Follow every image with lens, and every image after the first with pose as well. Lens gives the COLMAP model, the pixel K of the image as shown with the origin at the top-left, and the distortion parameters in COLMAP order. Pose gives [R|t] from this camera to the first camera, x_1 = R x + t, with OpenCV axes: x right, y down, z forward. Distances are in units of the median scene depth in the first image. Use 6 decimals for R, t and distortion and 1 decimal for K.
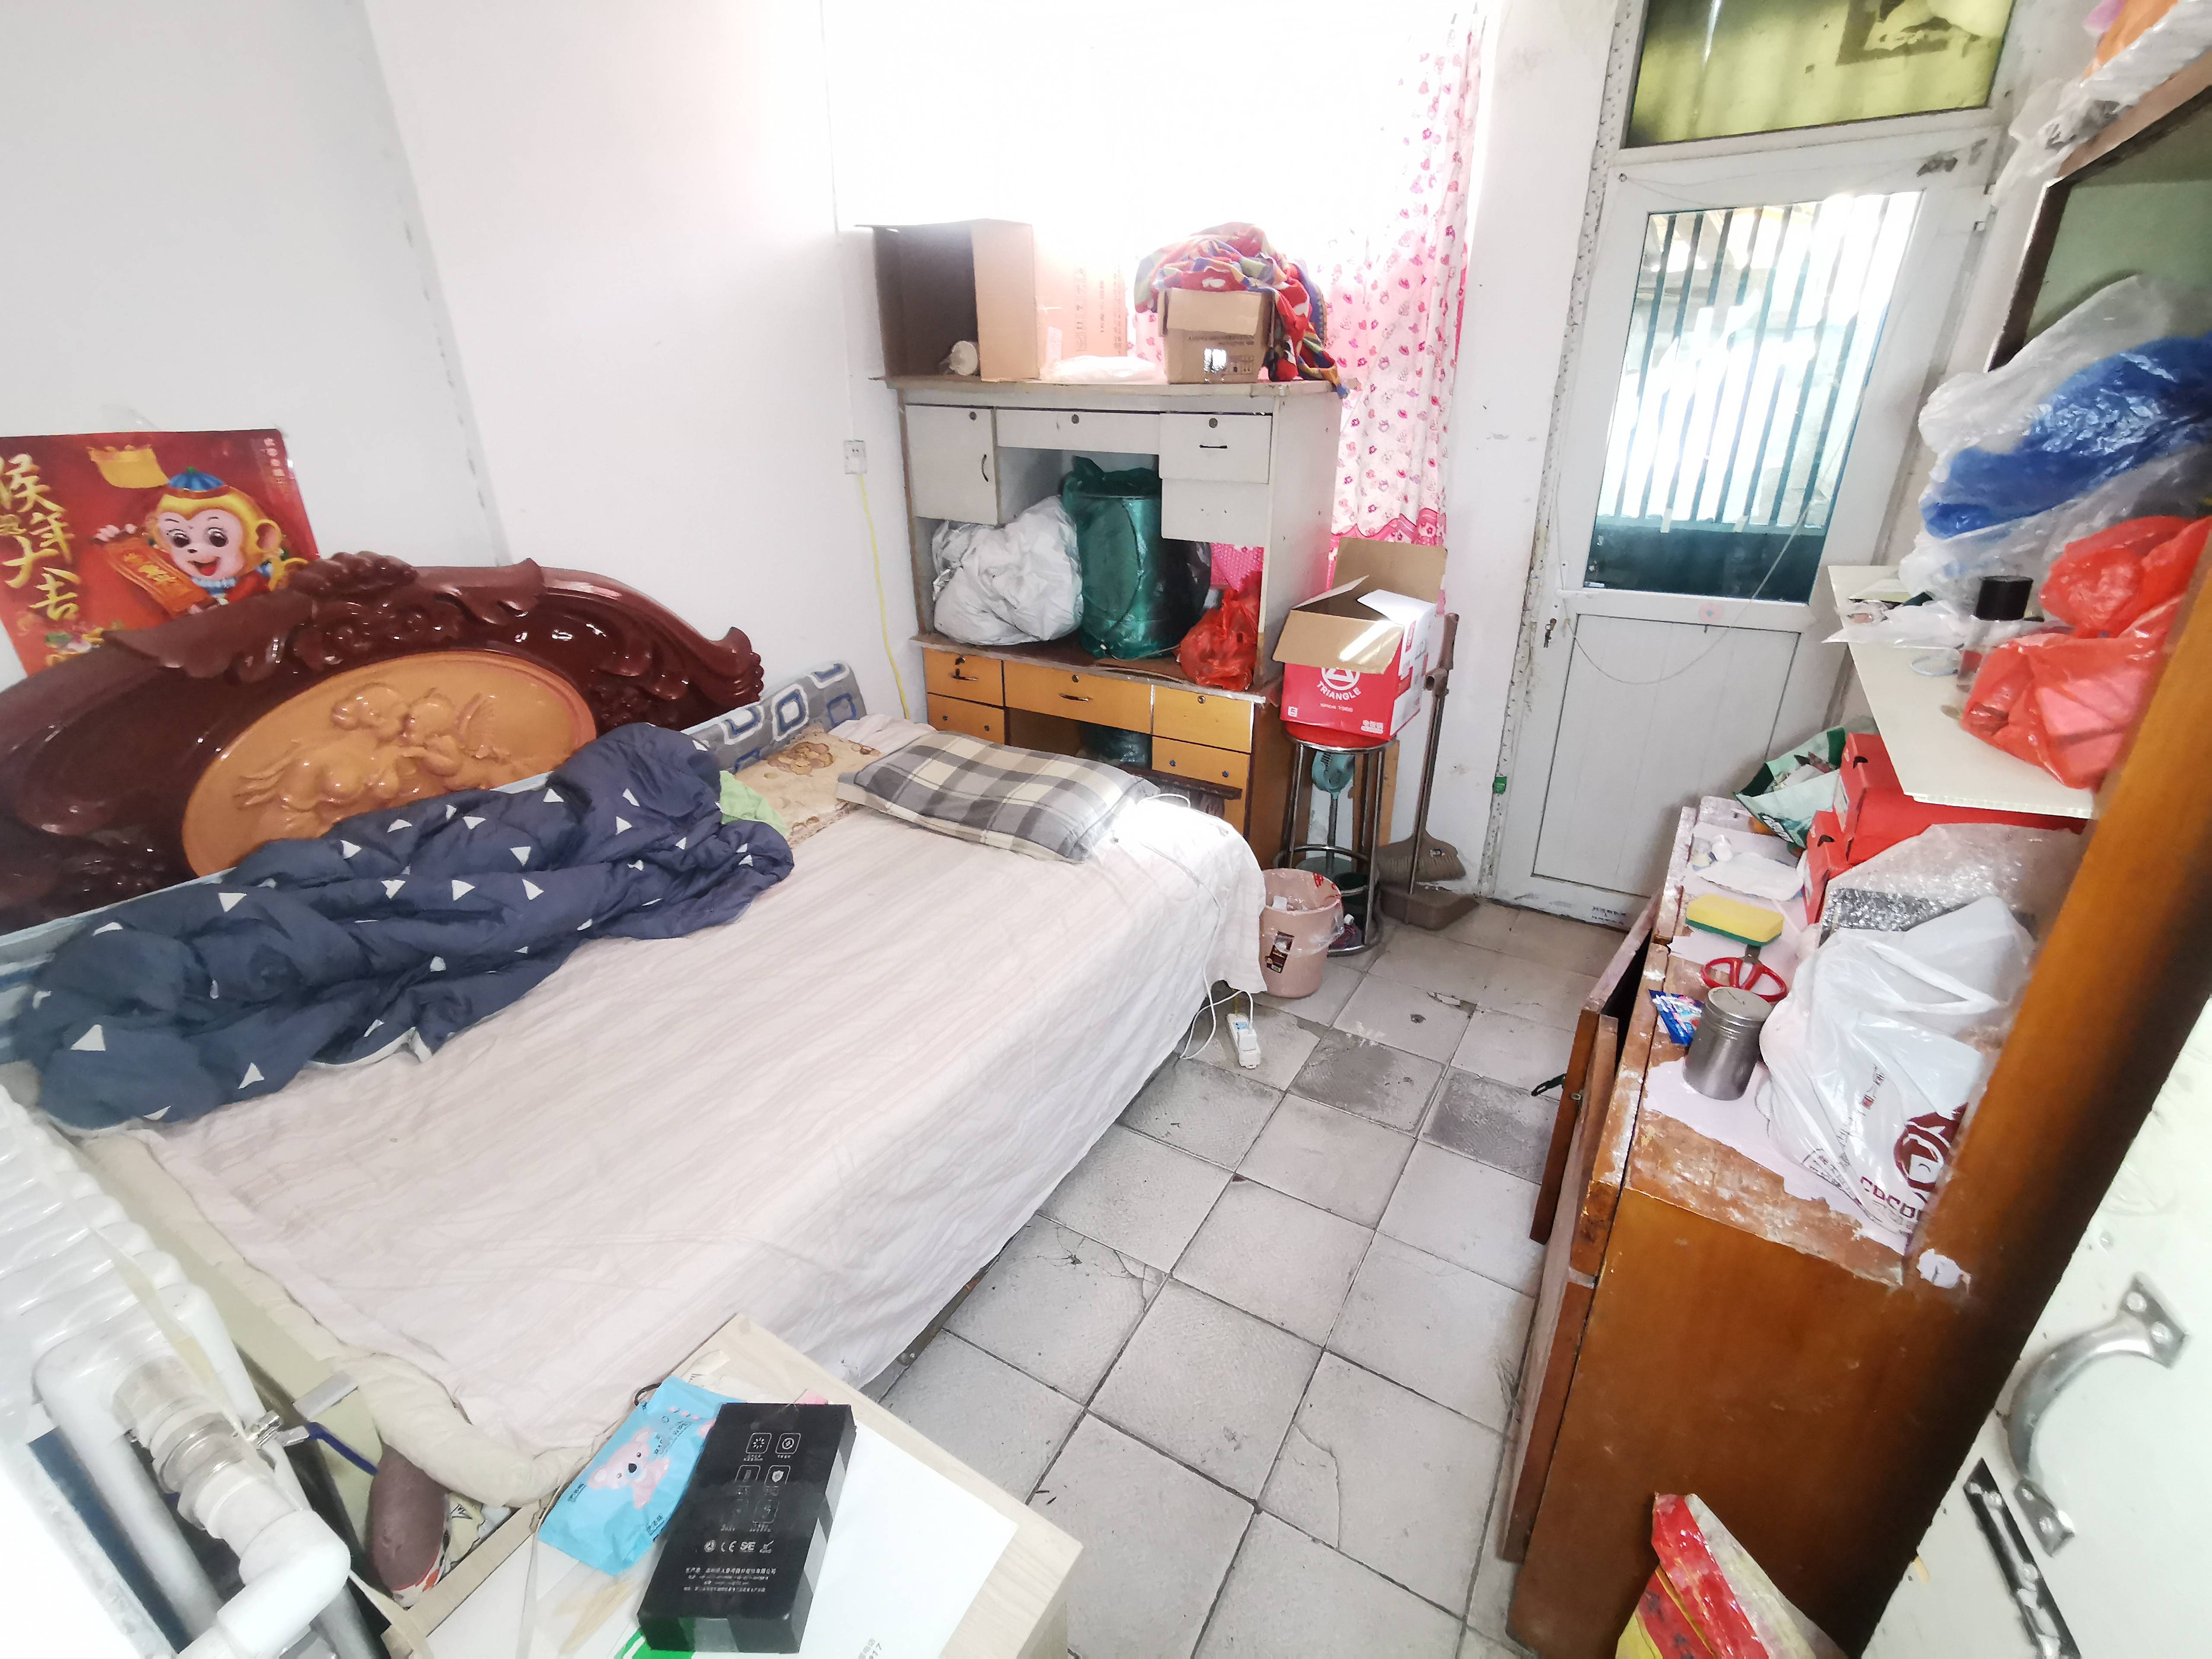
lens RADIAL K [[1021.6, 0, 1106.0], [0, 1021.6, 829.5], [0, 0, 1]] dist [-0.000948, 0.013954]
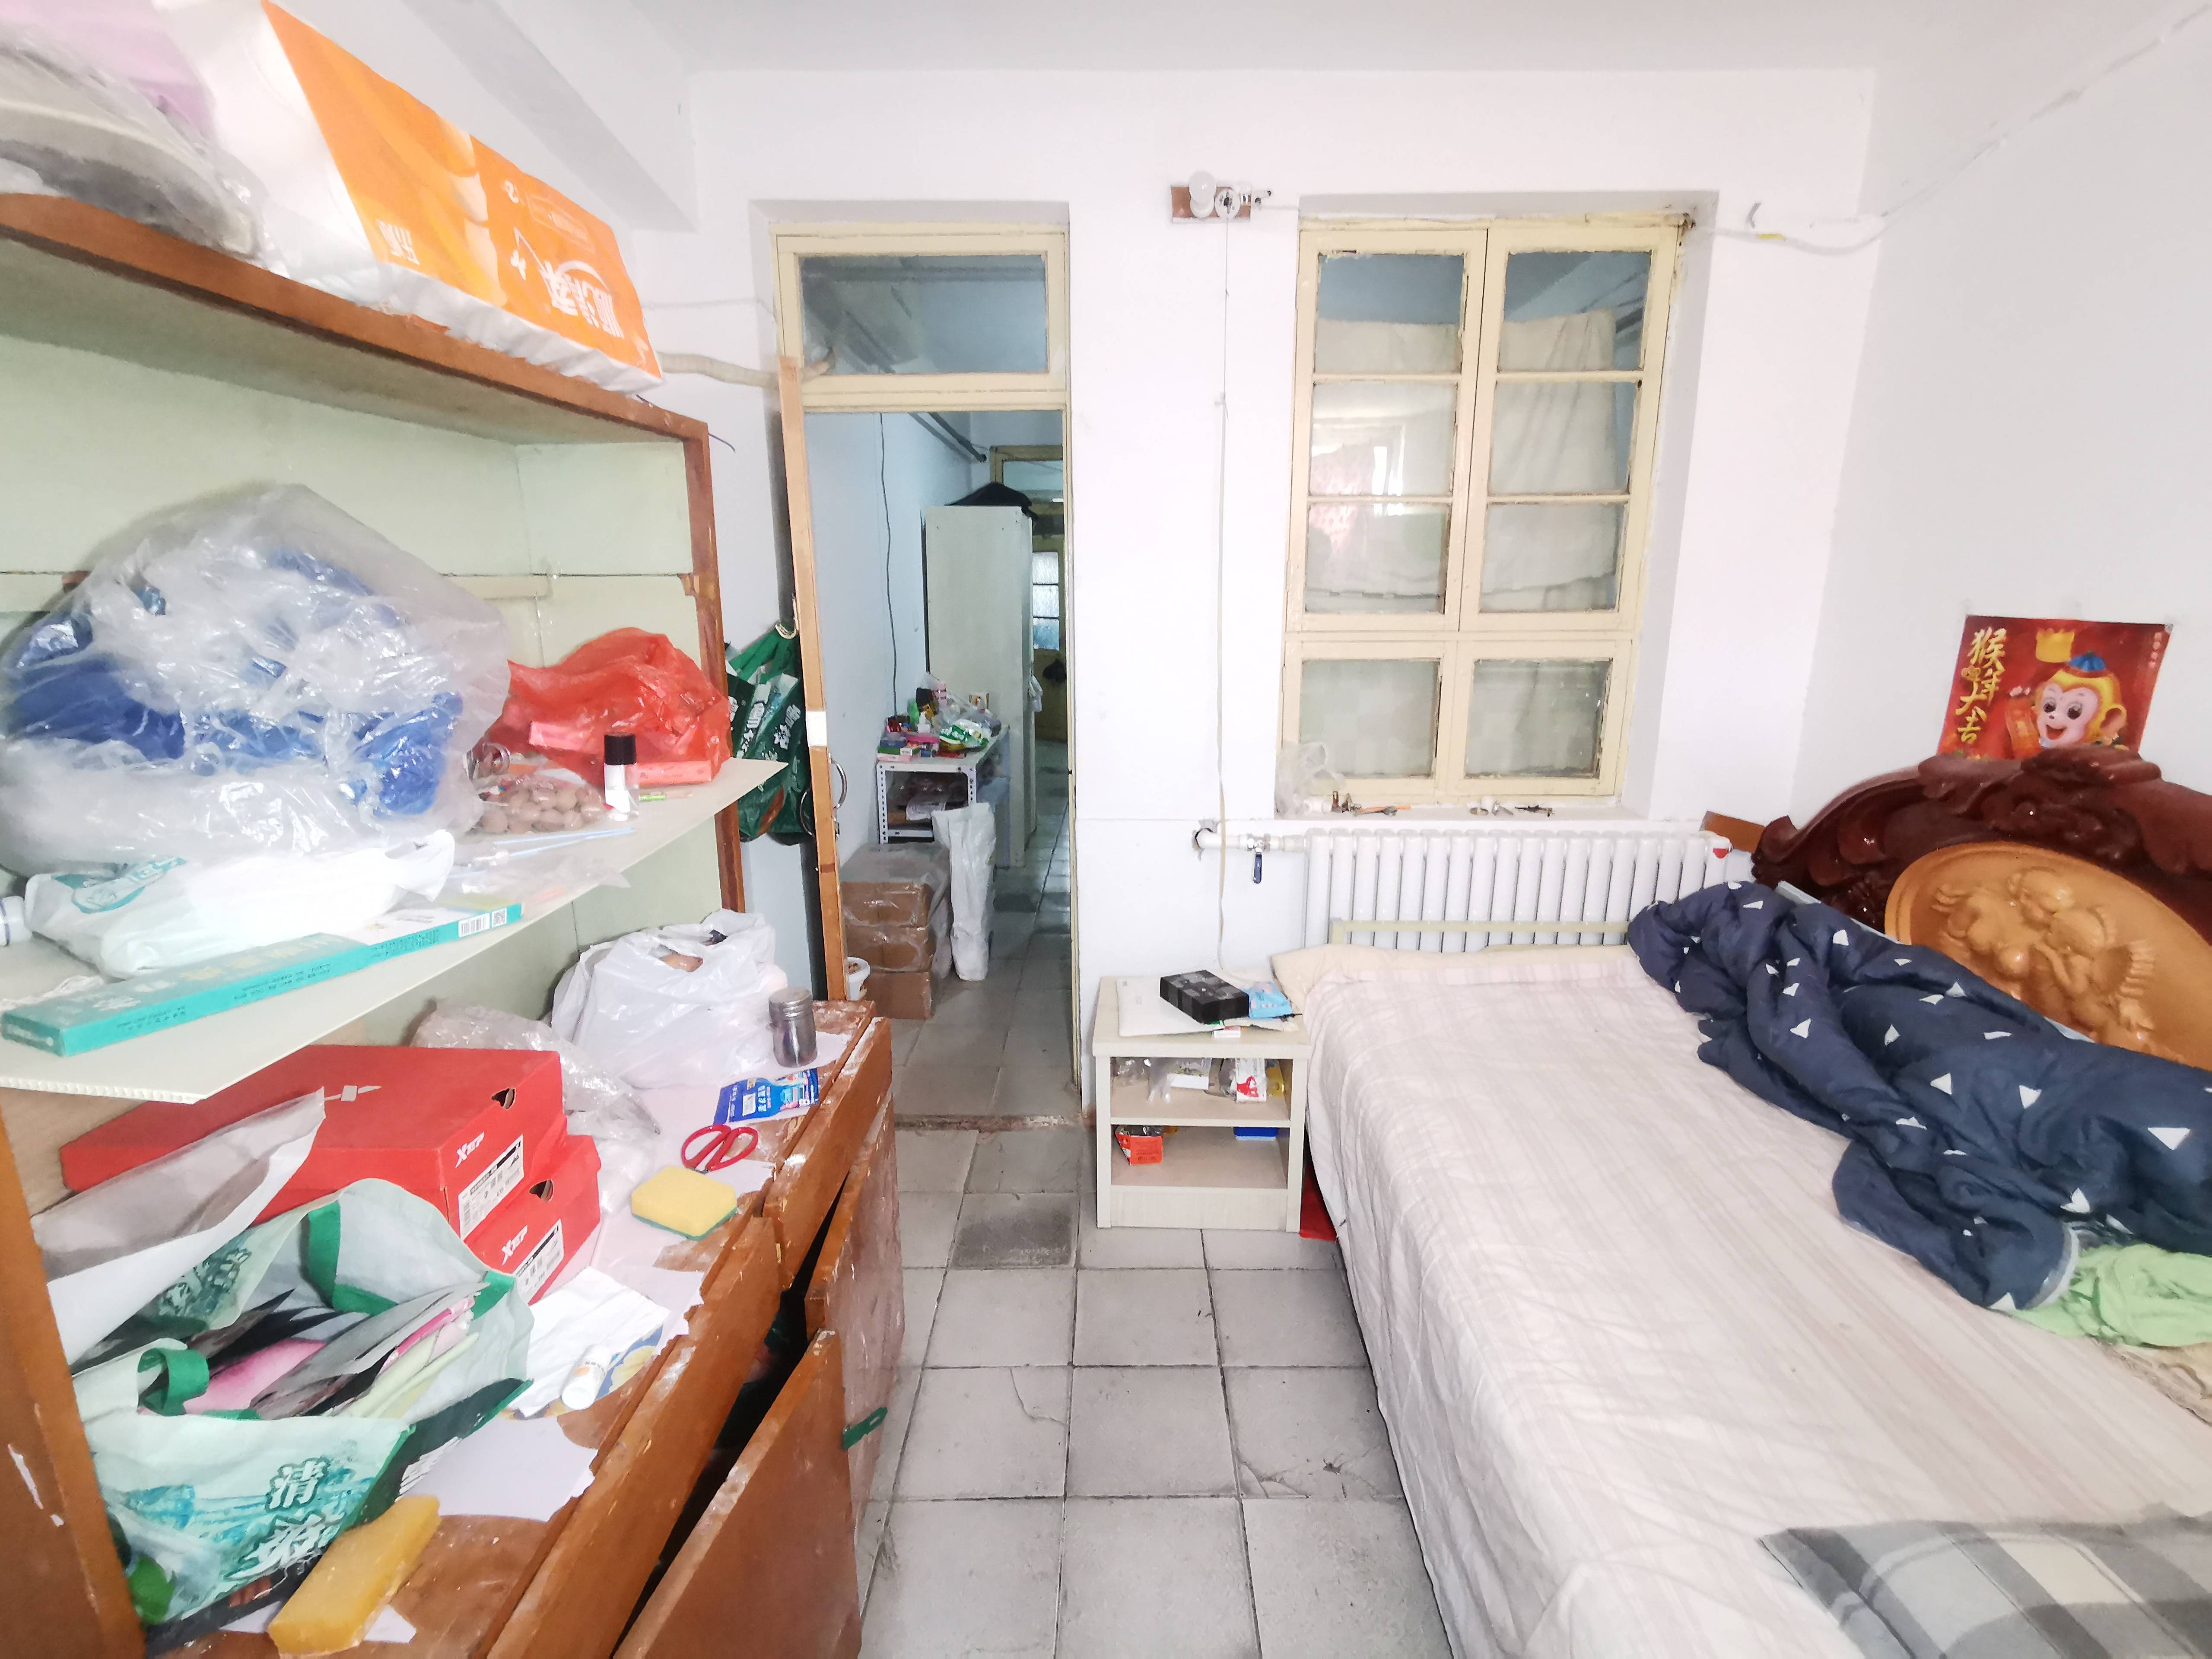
lens RADIAL K [[1021.6, 0, 1106.0], [0, 1021.6, 829.5], [0, 0, 1]] dist [-0.000948, 0.013954]
pose [[-0.872353, 0.131978, -0.470725, 0.603367], [-0.190406, 0.795118, 0.575789, -0.641371], [0.450273, 0.591920, -0.668494, 1.388080]]
